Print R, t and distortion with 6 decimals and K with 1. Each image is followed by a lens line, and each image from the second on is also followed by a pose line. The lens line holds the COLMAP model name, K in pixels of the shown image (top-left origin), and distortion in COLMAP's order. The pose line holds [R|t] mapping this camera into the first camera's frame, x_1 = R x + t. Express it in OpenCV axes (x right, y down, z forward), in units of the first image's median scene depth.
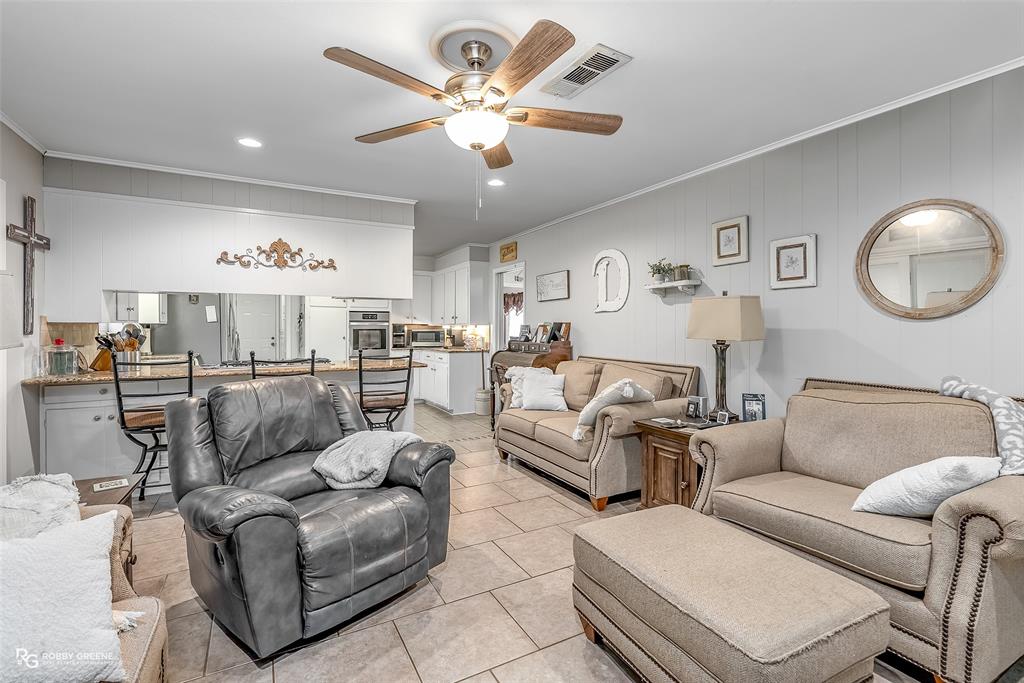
lens RADIAL K [[464.9, 0, 508.6], [0, 464.9, 336.6], [0, 0, 1]] dist [-0.003340, -0.000428]
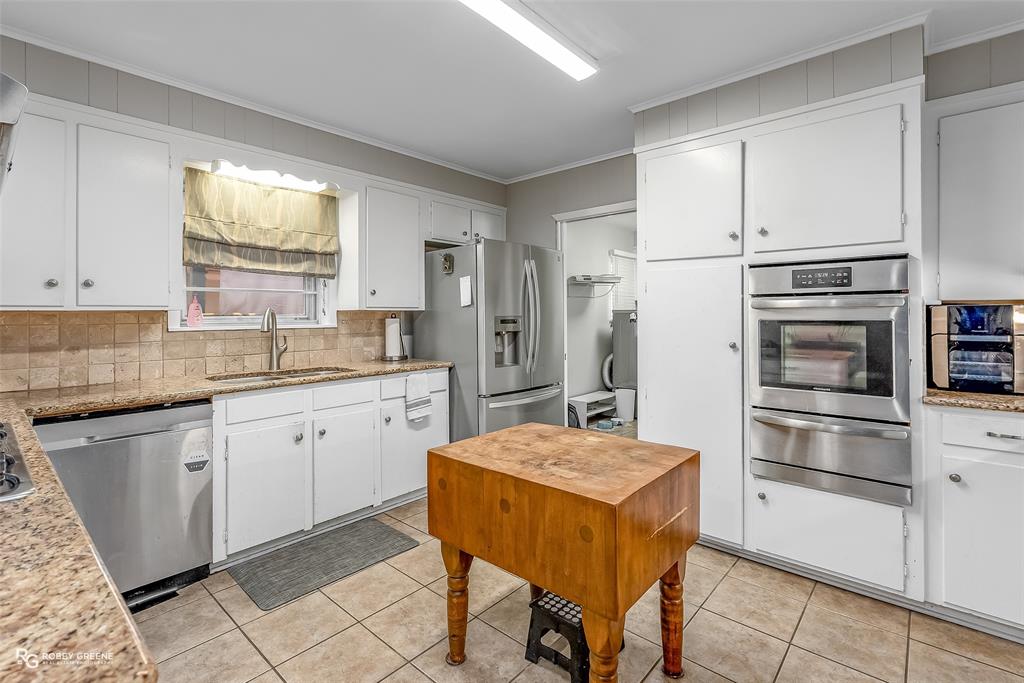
lens RADIAL K [[464.9, 0, 501.6], [0, 464.9, 315.2], [0, 0, 1]] dist [-0.003340, -0.000428]
pose [[0.349463, -0.000369, -0.936950, -0.093835], [-0.017132, 0.999830, -0.006784, -0.014263], [0.936793, 0.018422, 0.349397, 0.703565]]
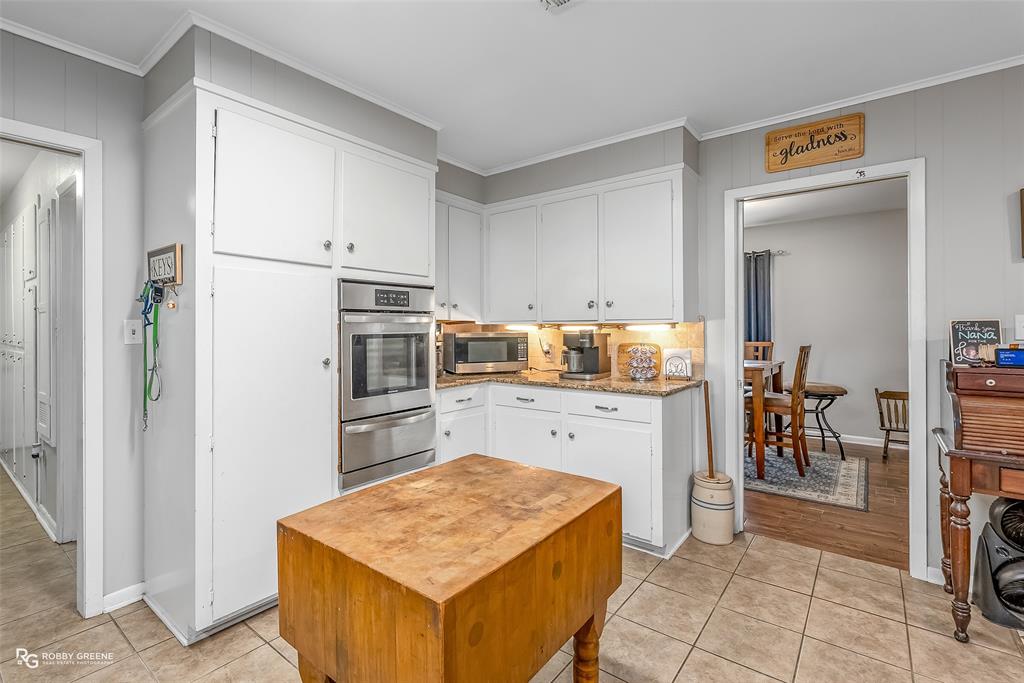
lens RADIAL K [[464.9, 0, 514.9], [0, 464.9, 335.4], [0, 0, 1]] dist [-0.003340, -0.000428]
pose [[0.912458, -0.009390, 0.409063, -0.354718], [0.012194, 0.999917, -0.004247, -0.012649], [-0.408989, 0.008863, 0.912496, 0.638815]]
